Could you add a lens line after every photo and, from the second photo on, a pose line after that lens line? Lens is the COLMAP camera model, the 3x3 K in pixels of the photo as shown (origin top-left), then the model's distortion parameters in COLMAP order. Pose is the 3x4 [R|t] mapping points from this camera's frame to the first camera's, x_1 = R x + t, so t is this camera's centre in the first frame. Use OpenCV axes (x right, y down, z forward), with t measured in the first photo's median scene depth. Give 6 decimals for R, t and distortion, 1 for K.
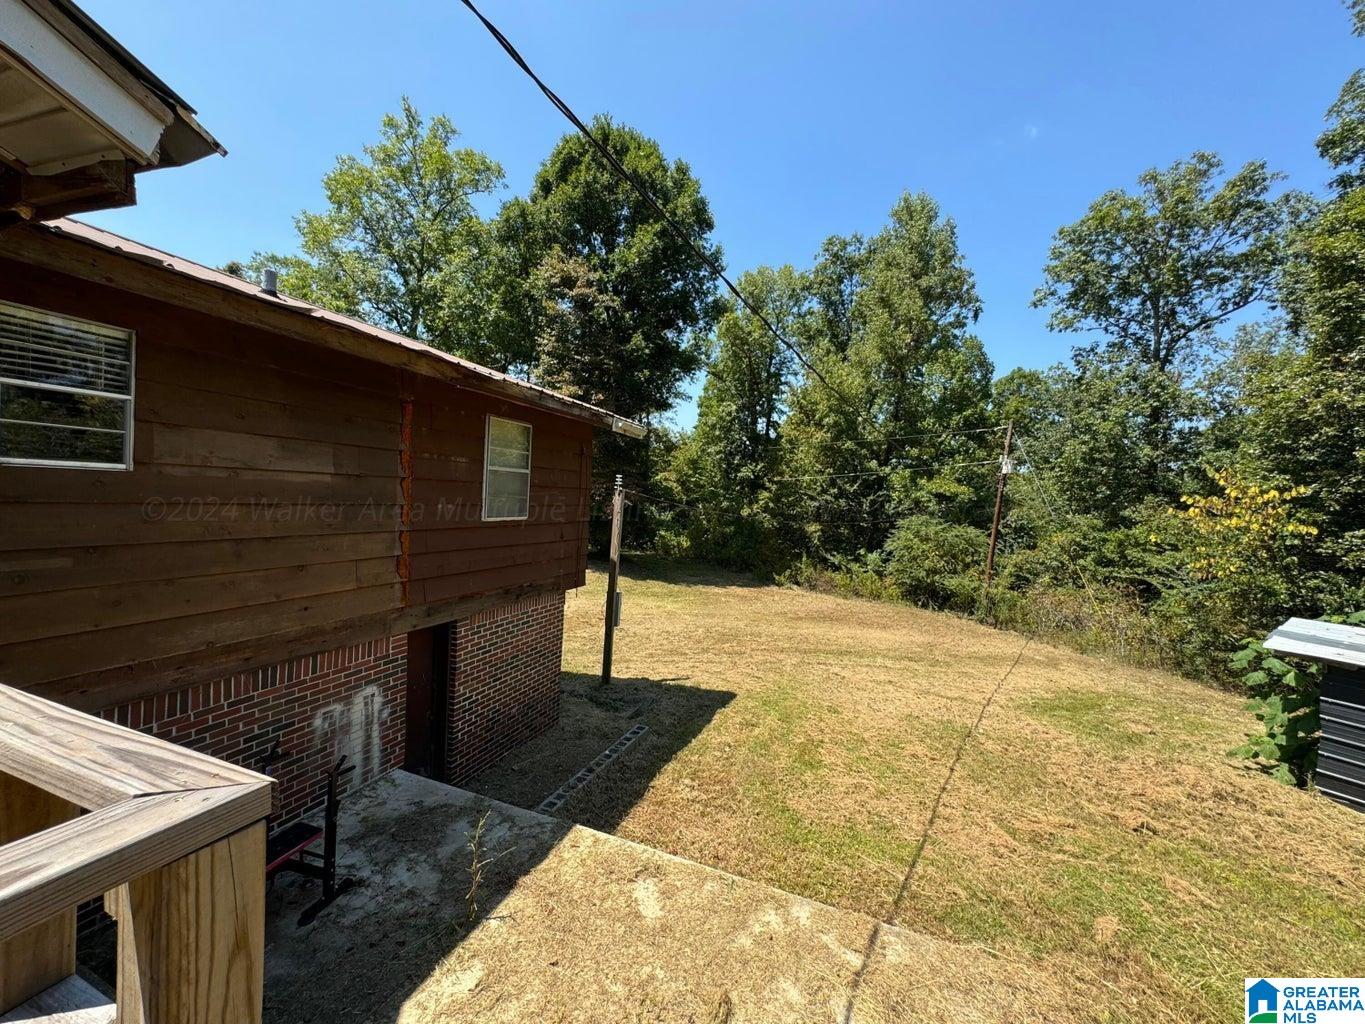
lens RADIAL K [[548.4, 0, 684.7], [0, 548.4, 511.4], [0, 0, 1]] dist [-0.002593, 0.000058]
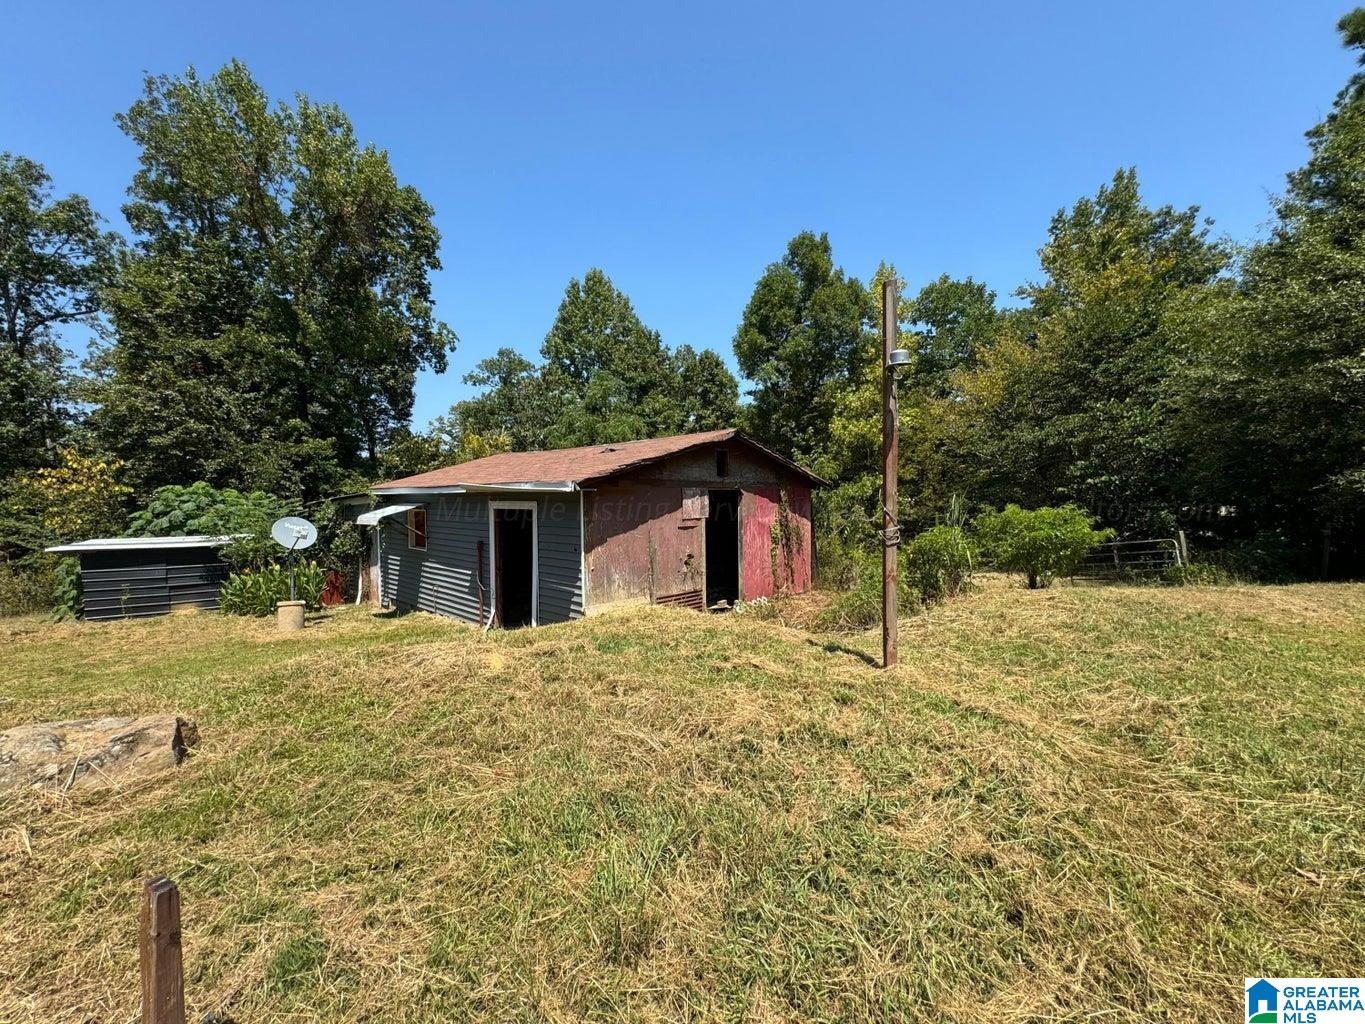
lens RADIAL K [[548.4, 0, 684.7], [0, 548.4, 511.4], [0, 0, 1]] dist [-0.002593, 0.000058]
pose [[0.028241, -0.083400, 0.996116, -0.234332], [0.041325, 0.995759, 0.082199, 0.024168], [-0.998747, 0.038843, 0.031567, -0.419921]]
